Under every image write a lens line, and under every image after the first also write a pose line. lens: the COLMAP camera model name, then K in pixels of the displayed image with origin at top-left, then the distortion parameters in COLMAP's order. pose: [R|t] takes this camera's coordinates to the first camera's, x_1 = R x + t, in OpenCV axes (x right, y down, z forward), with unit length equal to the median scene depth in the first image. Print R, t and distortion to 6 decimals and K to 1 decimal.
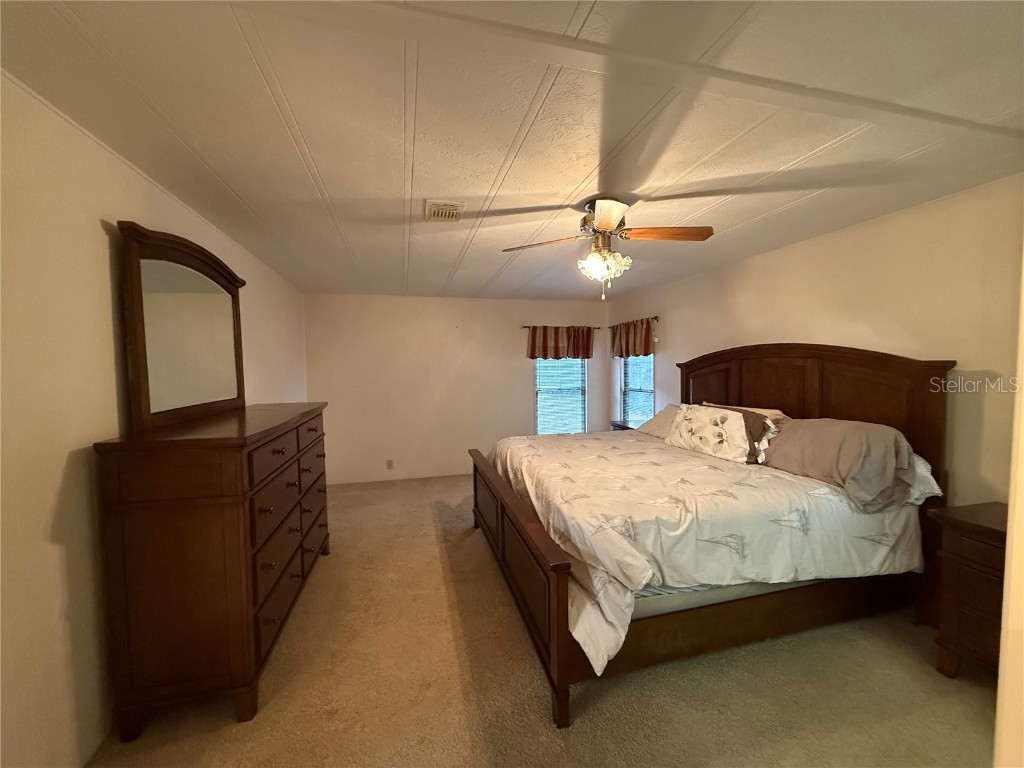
lens RADIAL K [[405.5, 0, 510.5], [0, 405.5, 385.4], [0, 0, 1]] dist [0.001294, -0.000303]
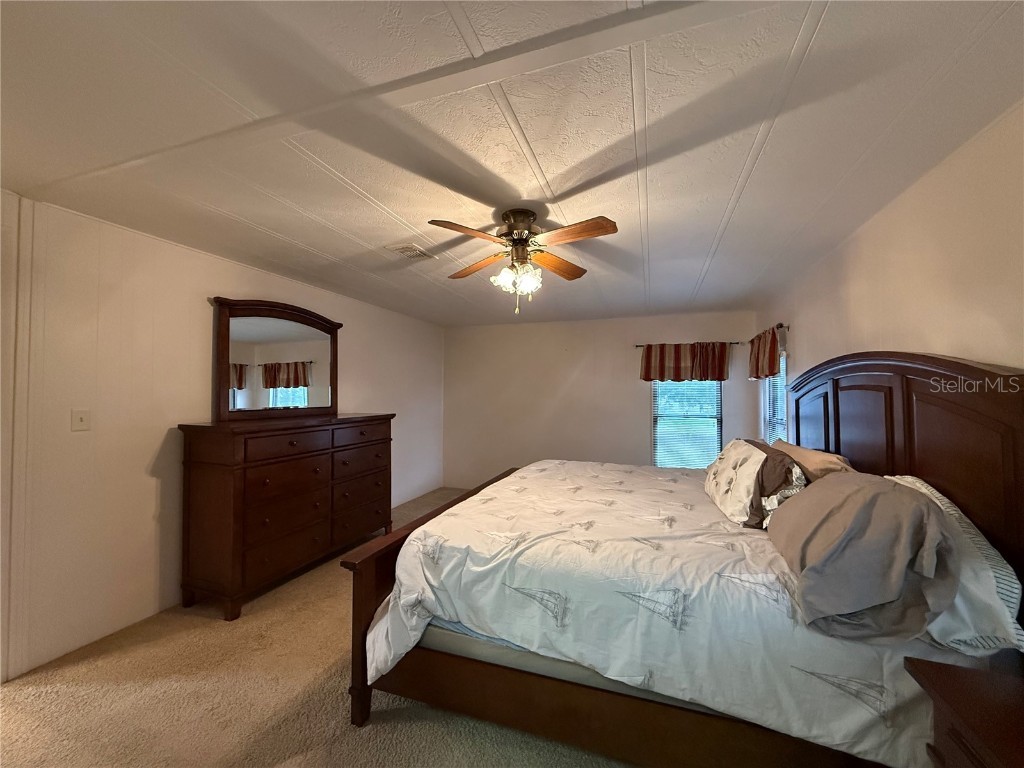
lens RADIAL K [[405.5, 0, 511.9], [0, 405.5, 385.6], [0, 0, 1]] dist [0.001294, -0.000303]
pose [[0.830065, 0.005263, -0.557642, 0.635256], [-0.039651, 0.997982, -0.049603, 0.002568], [0.556255, 0.063285, 0.828598, 0.183280]]
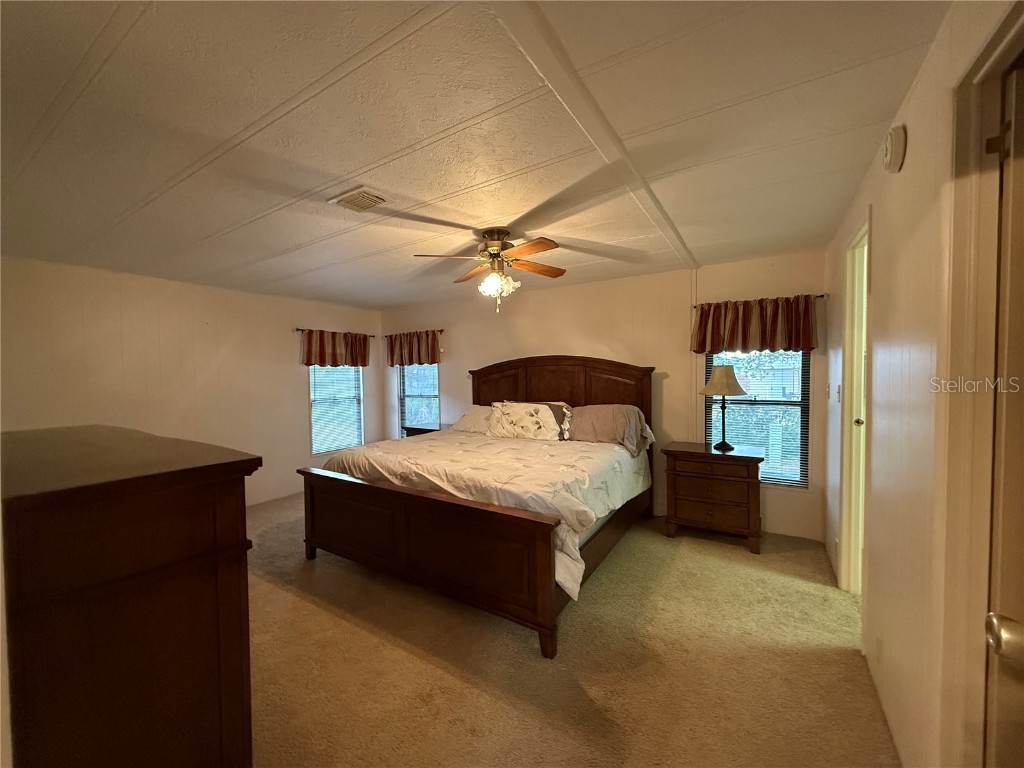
lens RADIAL K [[405.5, 0, 509.4], [0, 405.5, 386.6], [0, 0, 1]] dist [0.001294, -0.000303]
pose [[0.728338, -0.021482, 0.684881, -0.488727], [0.040364, 0.999118, -0.011587, 0.016694], [-0.684028, 0.036084, 0.728563, 0.096910]]
